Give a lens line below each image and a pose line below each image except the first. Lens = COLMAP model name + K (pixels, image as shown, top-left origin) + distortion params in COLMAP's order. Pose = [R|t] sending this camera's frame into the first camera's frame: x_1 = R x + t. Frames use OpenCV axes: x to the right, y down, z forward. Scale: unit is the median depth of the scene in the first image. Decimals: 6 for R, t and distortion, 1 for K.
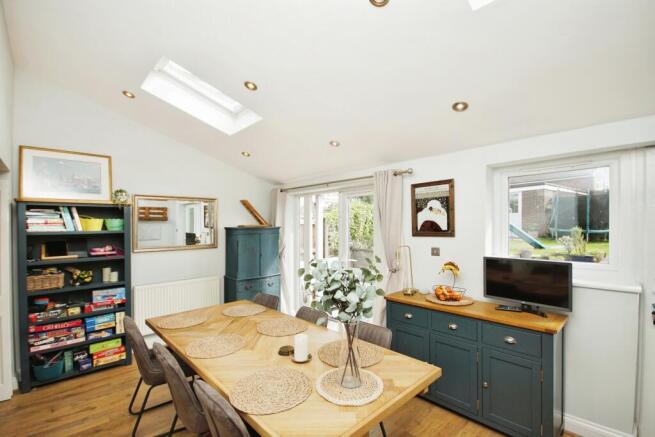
lens RADIAL K [[289.3, 0, 327.5], [0, 289.3, 218.5], [0, 0, 1]] dist [0.001688, 0.000145]
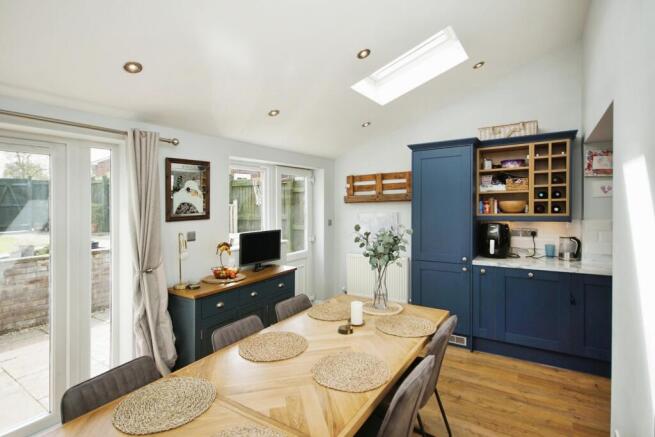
lens RADIAL K [[345.2, 0, 328.2], [0, 345.2, 206.5], [0, 0, 1]] dist [-0.001143, -0.000175]
pose [[-0.218076, -0.004551, 0.975921, -0.789818], [-0.016736, 0.999860, 0.000922, 0.010449], [-0.975788, -0.016132, -0.218122, 0.811844]]
